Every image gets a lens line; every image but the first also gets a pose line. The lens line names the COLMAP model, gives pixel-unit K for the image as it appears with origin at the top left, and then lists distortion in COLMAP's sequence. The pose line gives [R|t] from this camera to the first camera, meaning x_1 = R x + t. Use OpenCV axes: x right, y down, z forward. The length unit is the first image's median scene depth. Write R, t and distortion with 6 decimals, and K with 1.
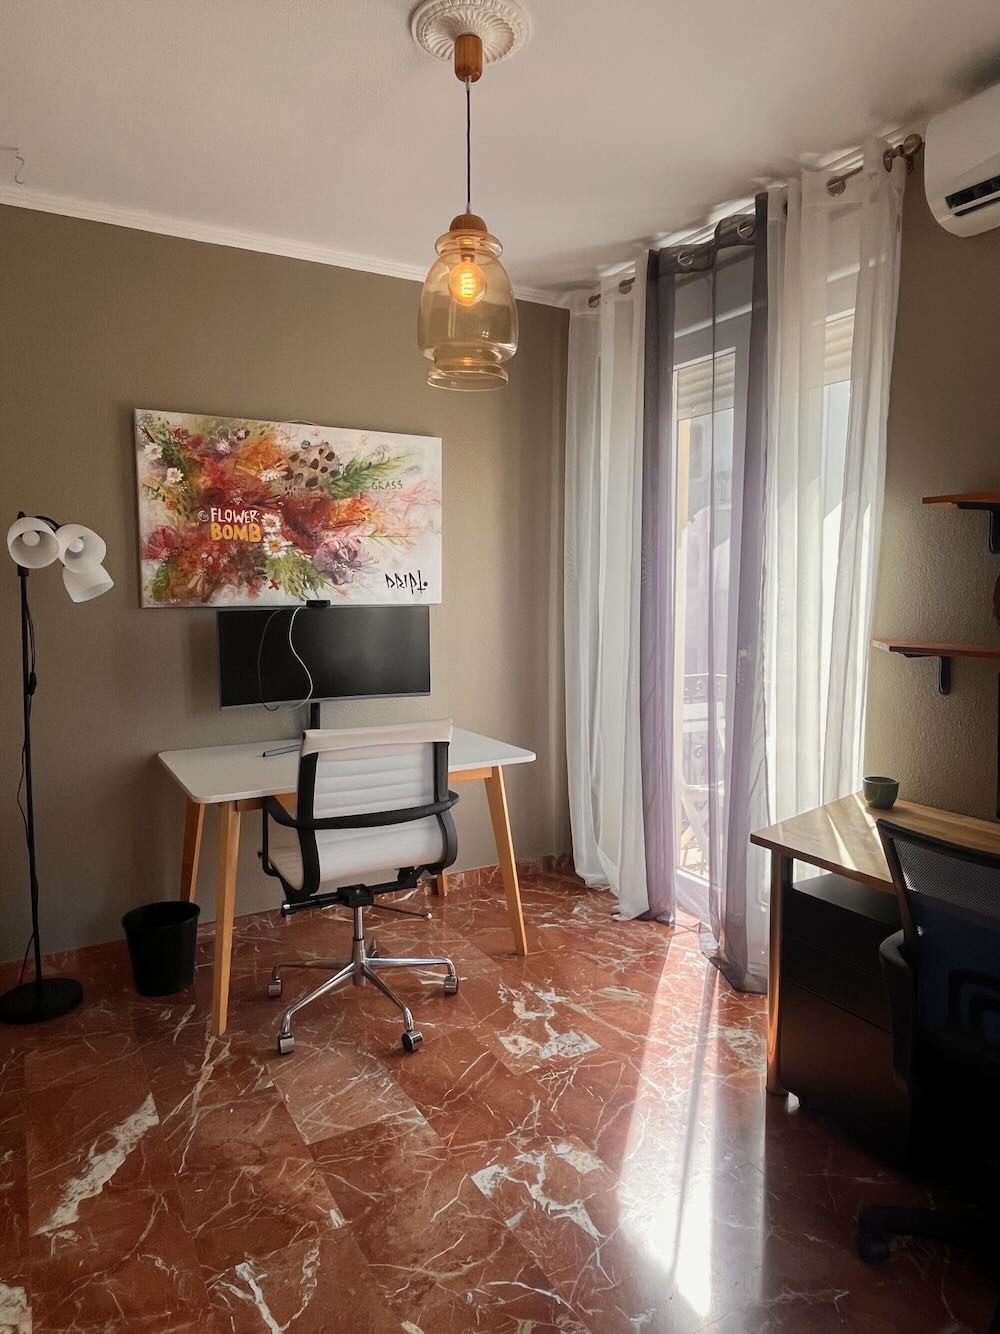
lens RADIAL K [[869.7, 0, 501.3], [0, 869.7, 679.2], [0, 0, 1]] dist [-0.000450, -0.004149]
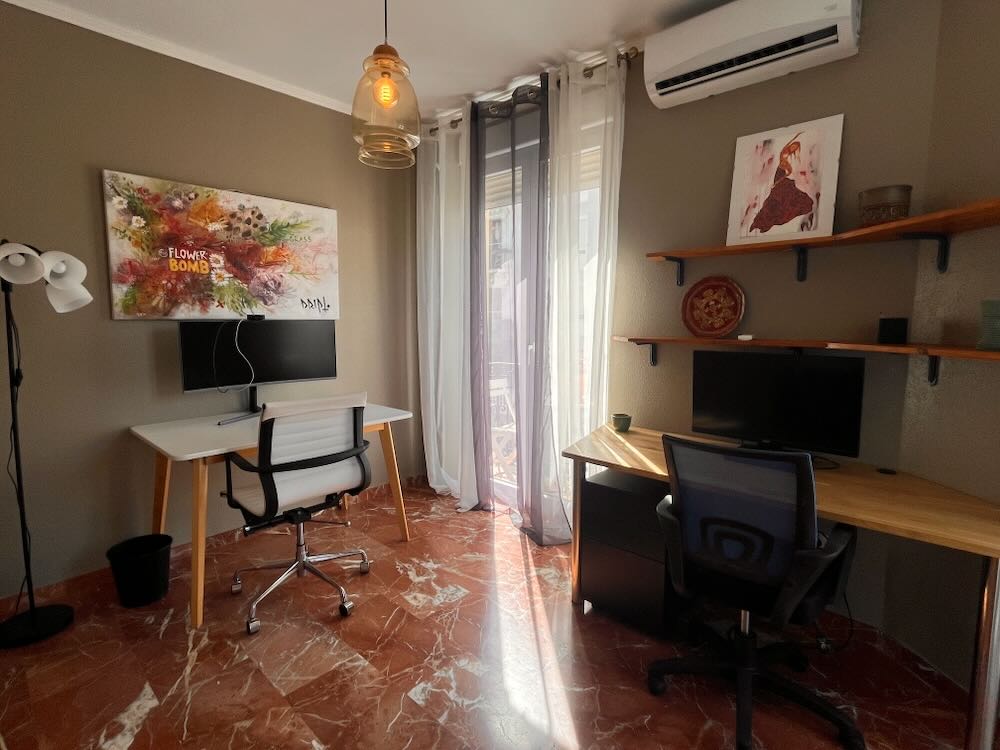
lens RADIAL K [[502.6, 0, 500.0], [0, 502.6, 375.0], [0, 0, 1]] dist [-0.002074, -0.001201]
pose [[0.953047, -0.030922, 0.301239, -0.090828], [0.029433, 0.999522, 0.009479, 0.015085], [-0.301388, -0.000168, 0.953501, 0.093541]]
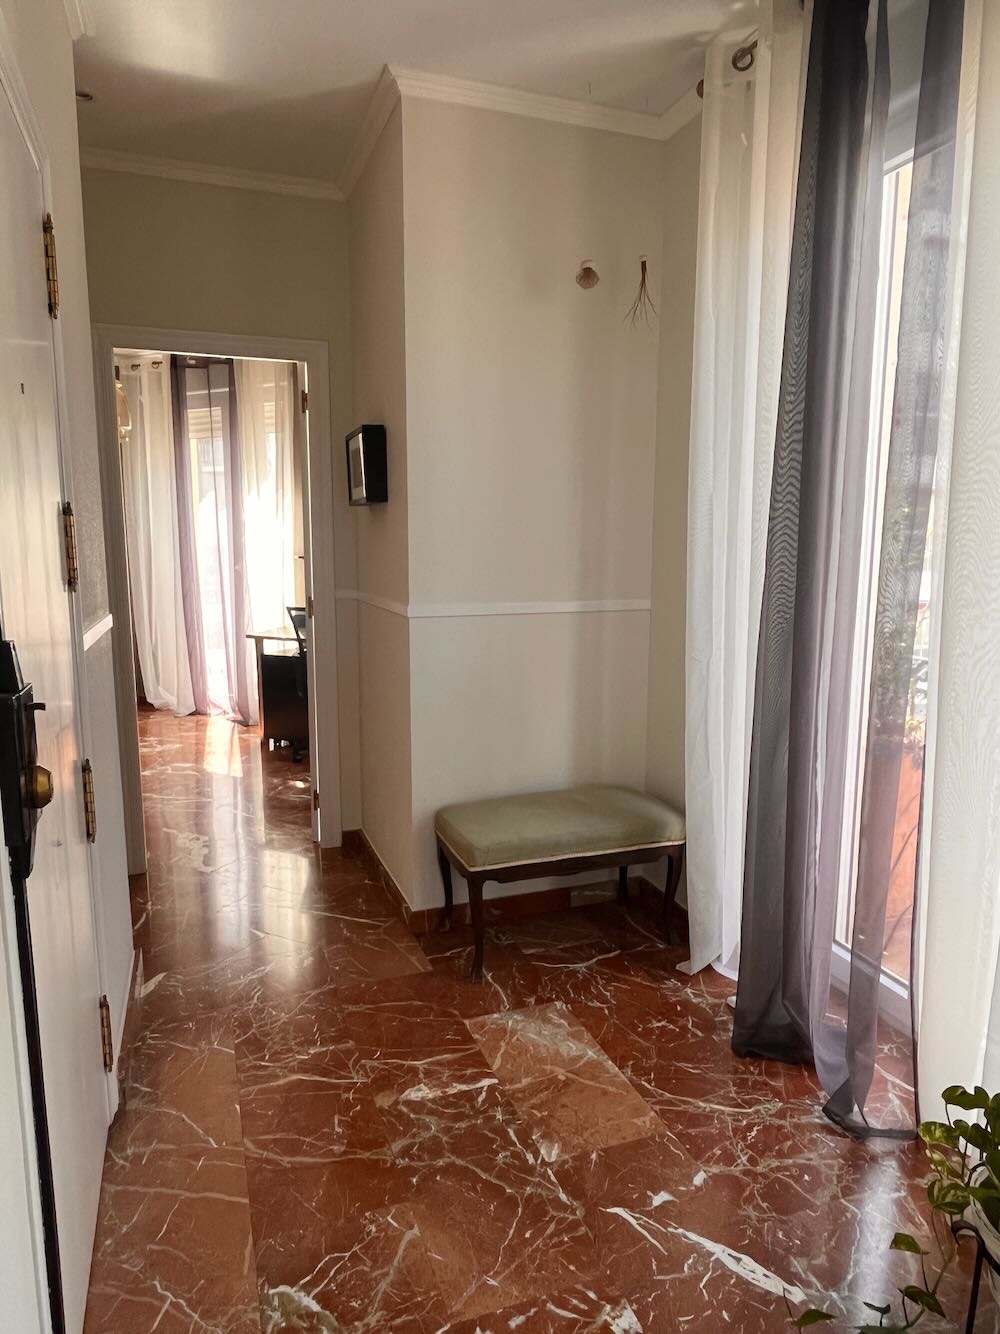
lens RADIAL K [[869.7, 0, 501.3], [0, 869.7, 679.2], [0, 0, 1]] dist [-0.000450, -0.004149]
pose [[0.842624, -0.080466, 0.532457, -0.324821], [0.057830, 0.996576, 0.059089, 0.164038], [-0.535389, -0.018998, 0.844392, -1.123621]]
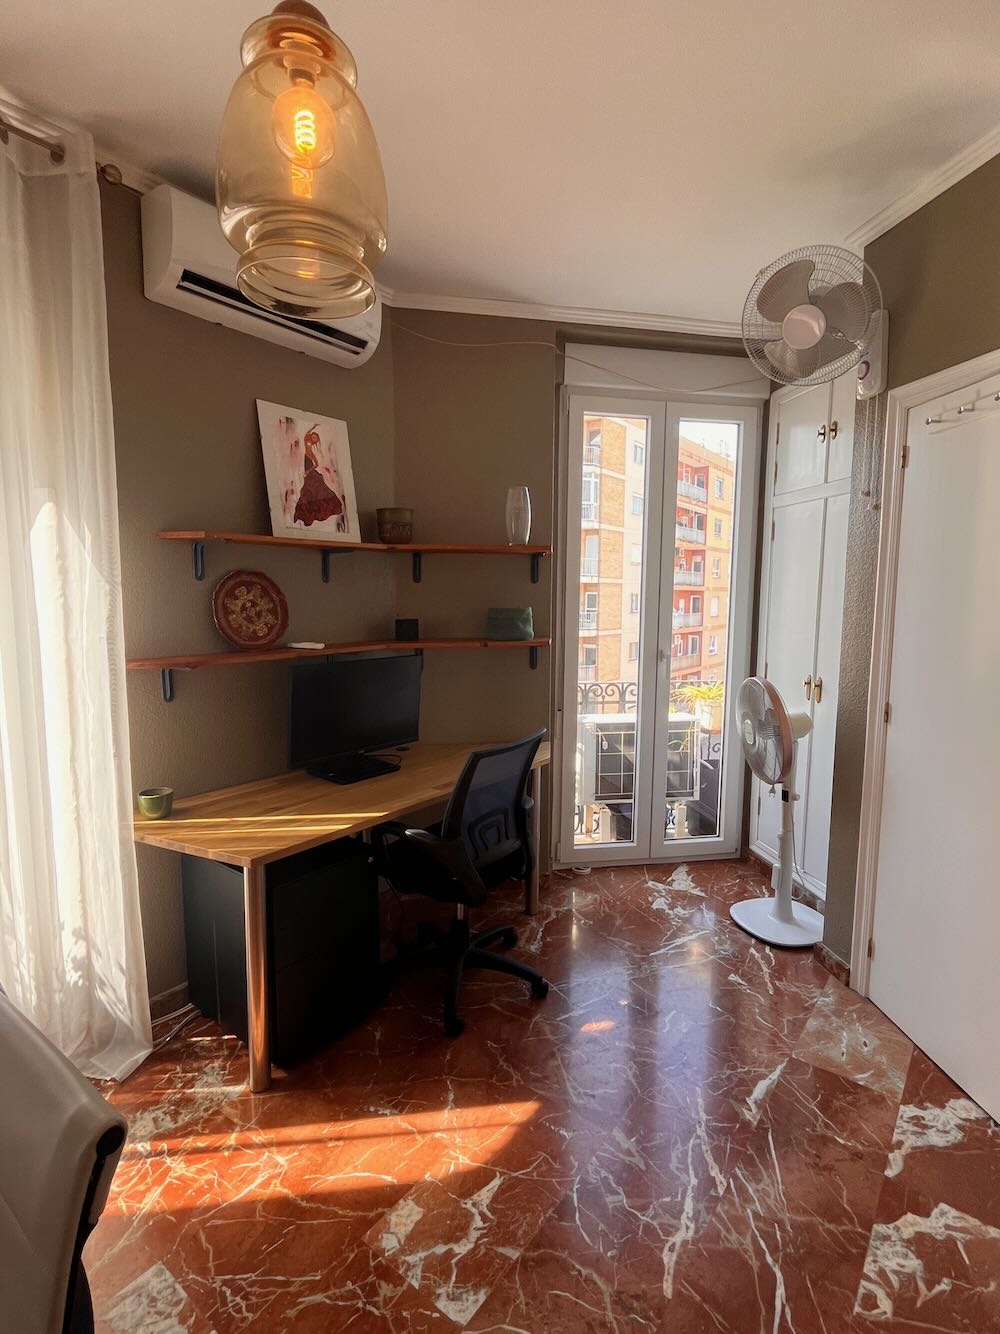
lens RADIAL K [[670.5, 0, 511.3], [0, 670.5, 674.8], [0, 0, 1]] dist [-0.002074, -0.001201]
pose [[-0.405611, -0.112148, 0.907140, -0.407267], [0.096568, 0.981632, 0.164536, -0.102750], [-0.908930, 0.154339, -0.387331, 0.799525]]
